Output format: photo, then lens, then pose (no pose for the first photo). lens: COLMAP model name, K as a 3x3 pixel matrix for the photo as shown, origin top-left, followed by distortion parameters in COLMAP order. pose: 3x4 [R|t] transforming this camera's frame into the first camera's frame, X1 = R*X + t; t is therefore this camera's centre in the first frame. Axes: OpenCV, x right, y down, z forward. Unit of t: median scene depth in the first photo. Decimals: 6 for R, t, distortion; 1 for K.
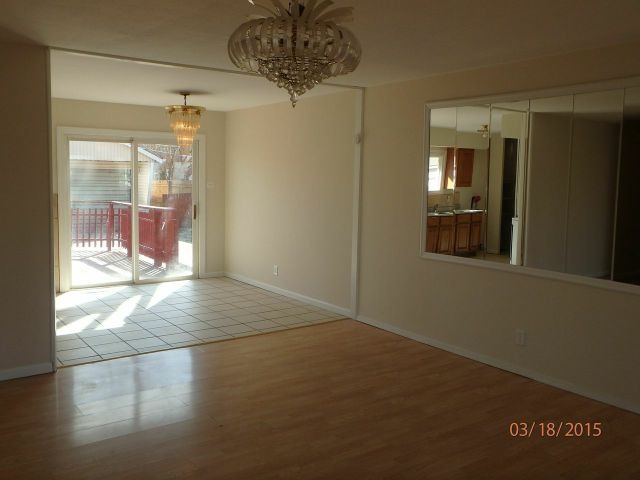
lens RADIAL K [[555.1, 0, 320.0], [0, 555.1, 240.0], [0, 0, 1]] dist [-0.004096, -0.002370]
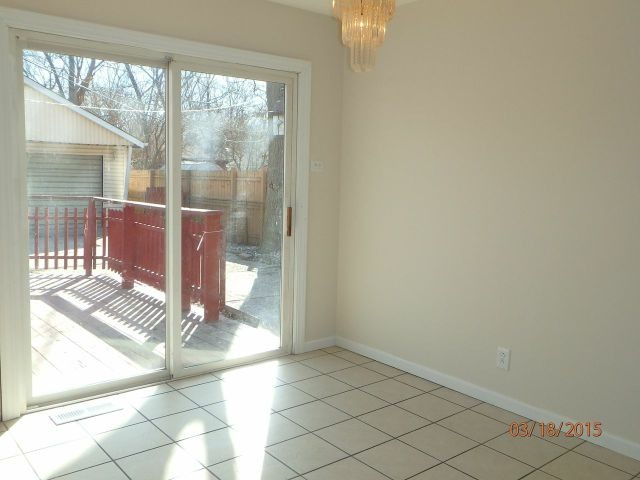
lens RADIAL K [[582.5, 0, 320.0], [0, 582.5, 240.0], [0, 0, 1]] dist [-0.007005, -0.002819]
pose [[0.998902, 0.000106, 0.046840, -0.186059], [-0.000300, 0.999991, 0.004133, -0.030222], [-0.046839, -0.004142, 0.998894, 0.410039]]
